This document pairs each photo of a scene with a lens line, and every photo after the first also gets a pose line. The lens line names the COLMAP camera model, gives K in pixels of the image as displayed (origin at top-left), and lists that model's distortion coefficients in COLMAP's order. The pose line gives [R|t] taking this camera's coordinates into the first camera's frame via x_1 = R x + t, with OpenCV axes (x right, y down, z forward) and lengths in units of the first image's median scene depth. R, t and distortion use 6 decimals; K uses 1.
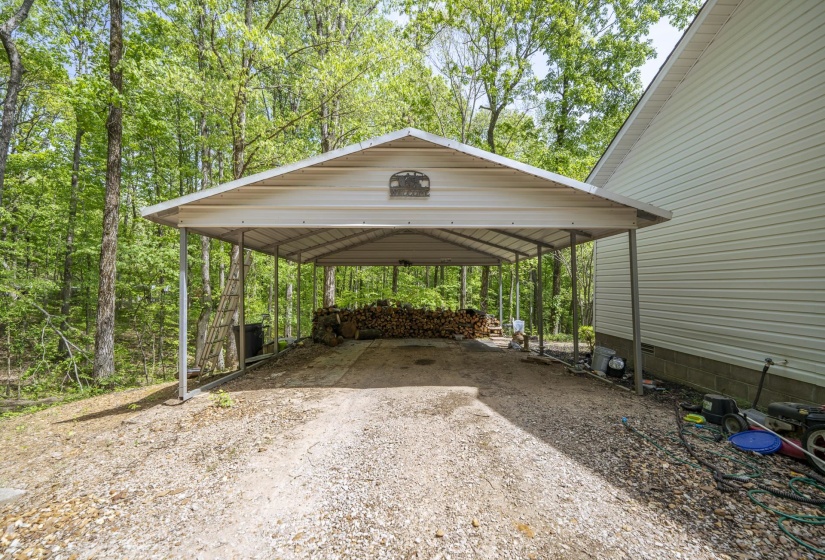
lens RADIAL K [[333.4, 0, 411.4], [0, 333.4, 279.5], [0, 0, 1]] dist [-0.002327, -0.000104]
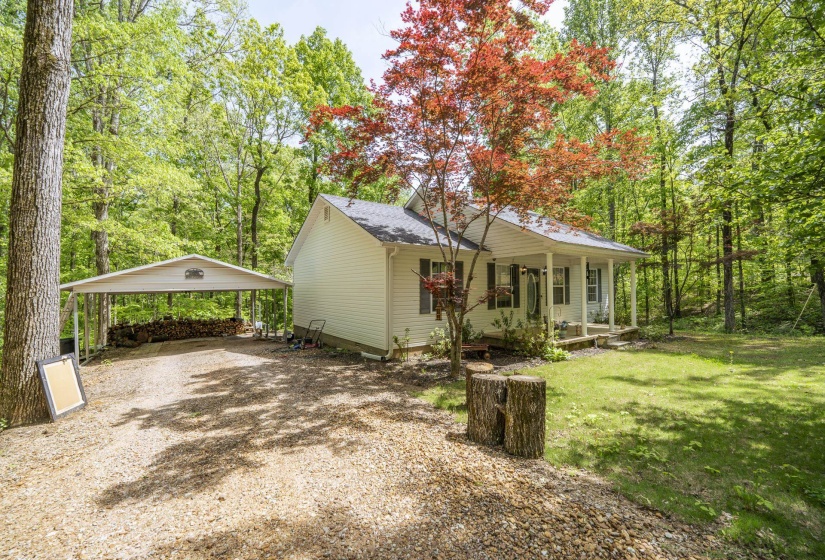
lens RADIAL K [[333.4, 0, 414.3], [0, 333.4, 279.8], [0, 0, 1]] dist [-0.002327, -0.000104]
pose [[0.817409, -0.005856, 0.576029, -0.045035], [0.008613, 0.999961, -0.002056, -0.095632], [-0.575994, 0.006642, 0.817427, -0.943246]]
